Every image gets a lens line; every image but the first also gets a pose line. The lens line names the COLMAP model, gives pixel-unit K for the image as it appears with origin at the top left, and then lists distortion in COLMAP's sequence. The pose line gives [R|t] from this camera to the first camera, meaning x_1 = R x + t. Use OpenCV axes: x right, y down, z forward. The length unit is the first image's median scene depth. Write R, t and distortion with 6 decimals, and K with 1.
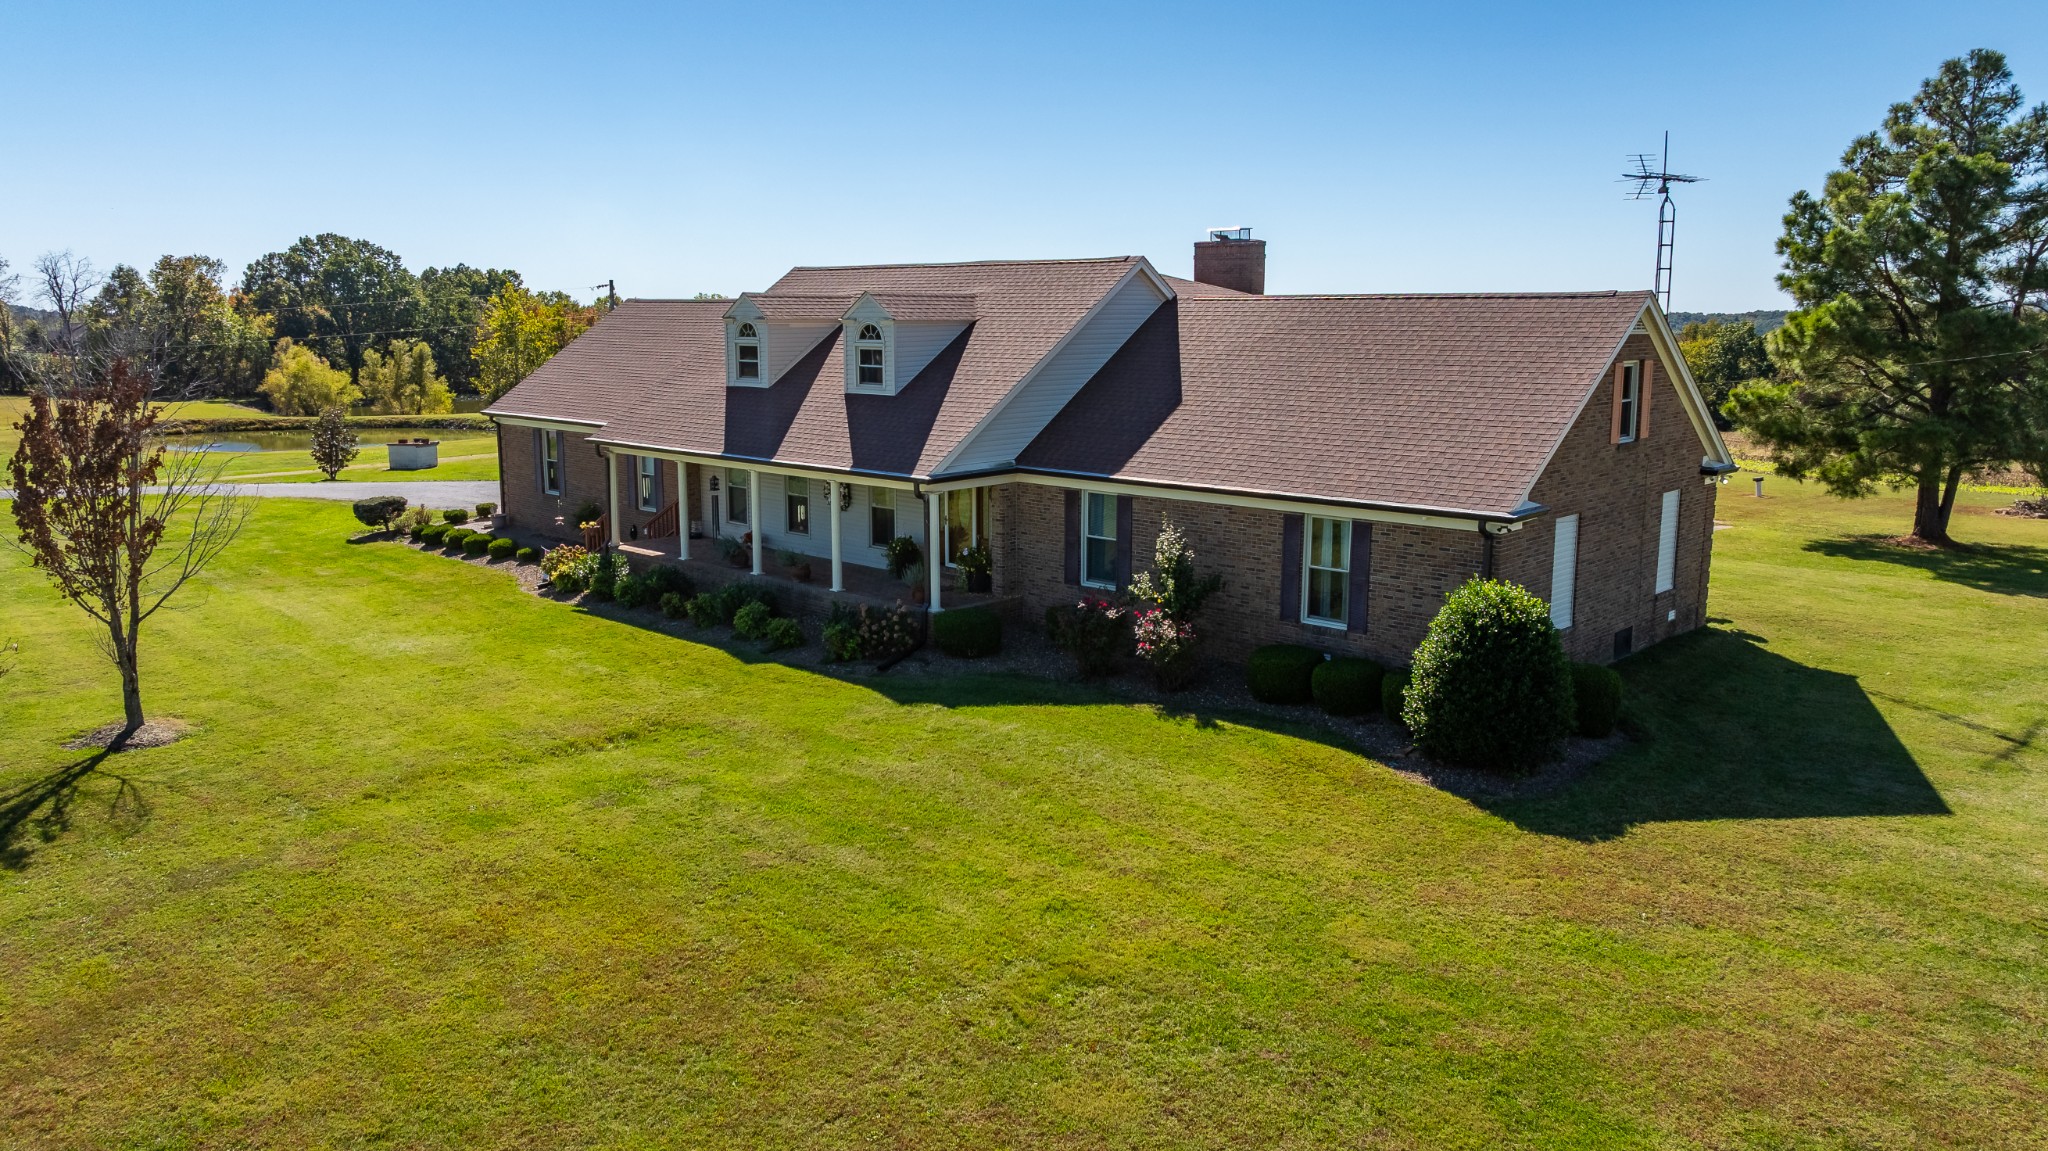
lens RADIAL K [[1441.5, 0, 1024.0], [0, 1441.5, 575.5], [0, 0, 1]] dist [-0.007115, 0.045979]
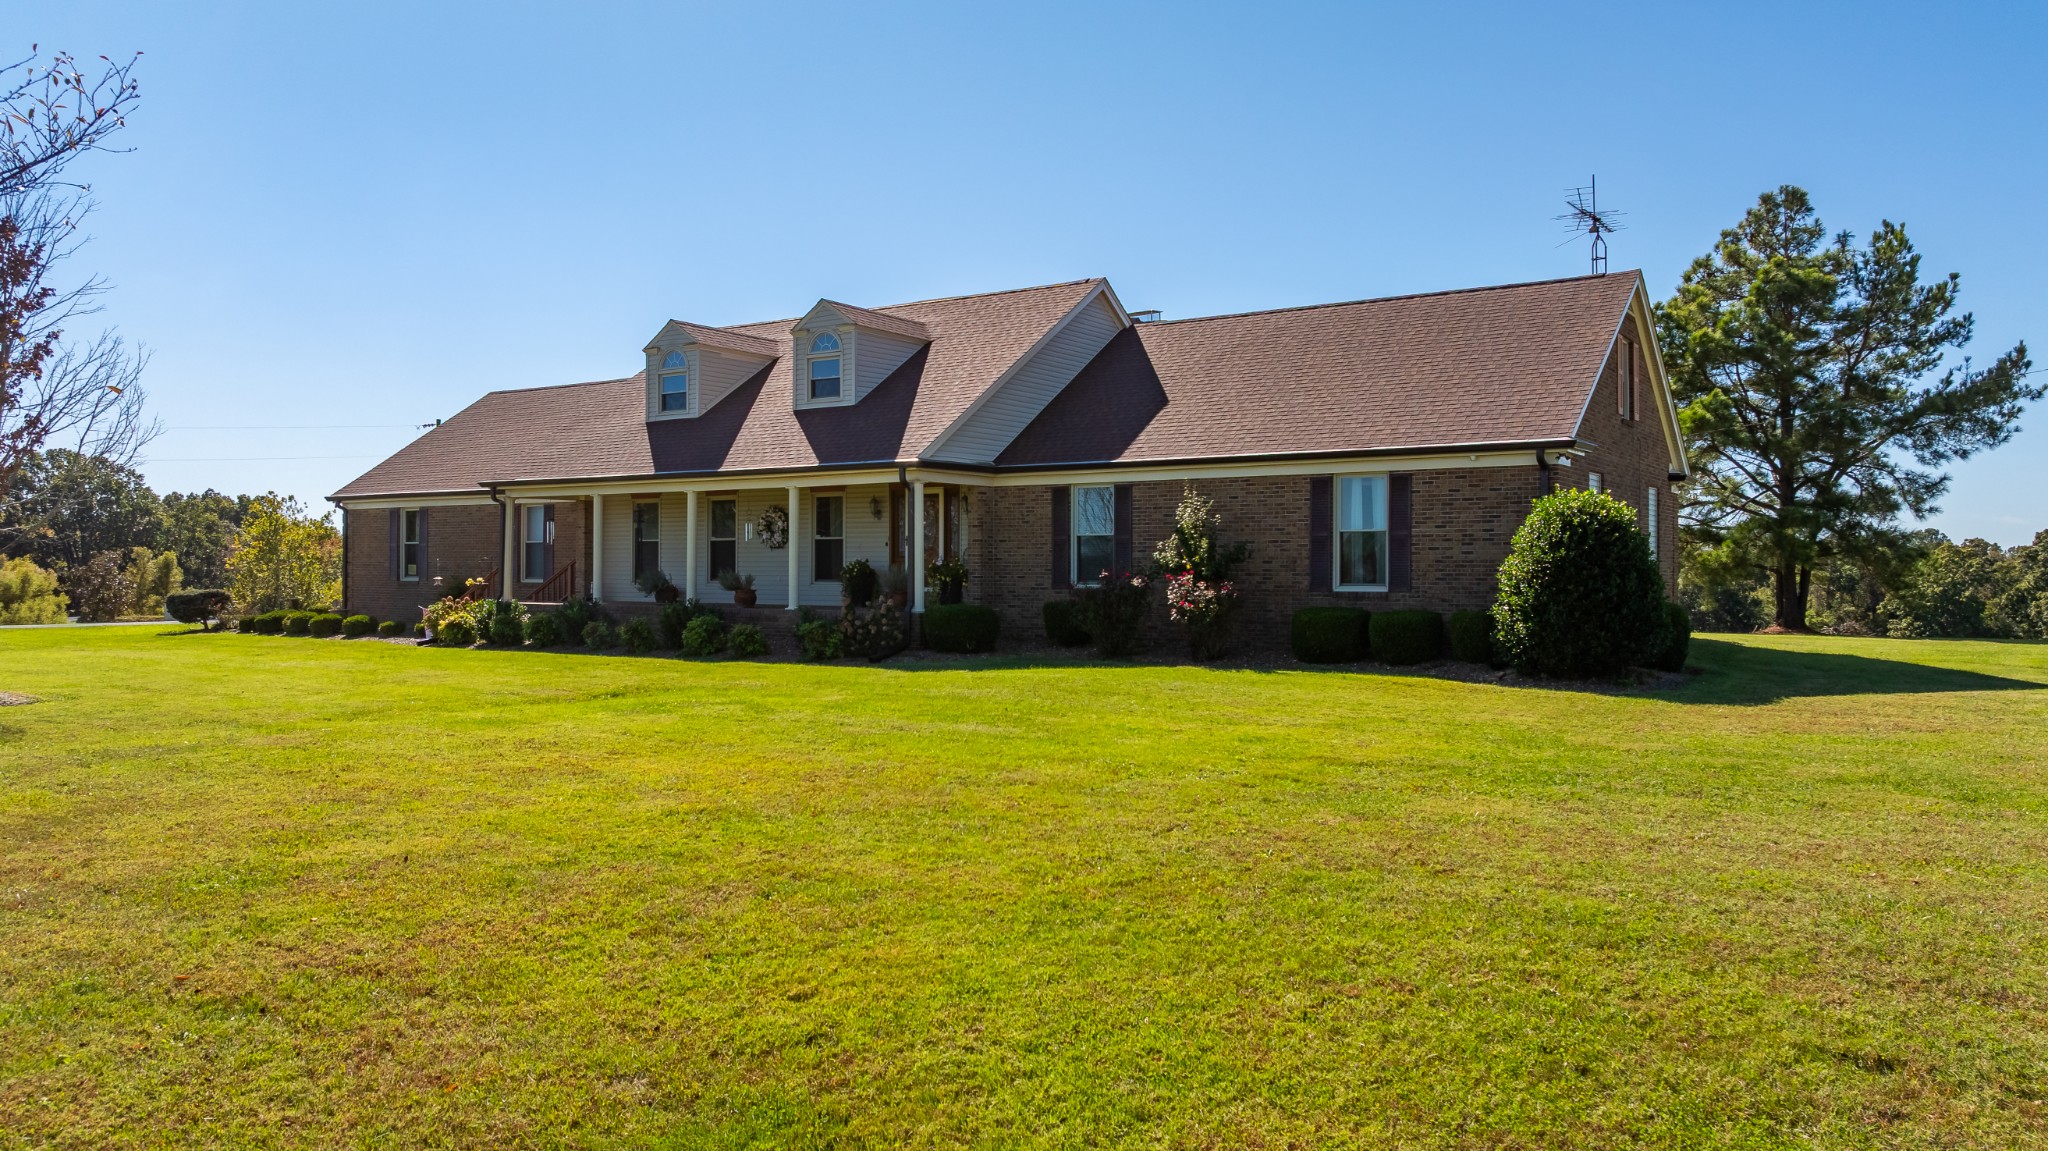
lens RADIAL K [[1441.5, 0, 1024.0], [0, 1441.5, 575.5], [0, 0, 1]] dist [-0.007115, 0.045979]
pose [[0.987380, 0.001438, 0.158363, -0.134710], [0.026542, 0.984313, -0.174424, 0.156121], [-0.156130, 0.176426, 0.971853, 0.099168]]
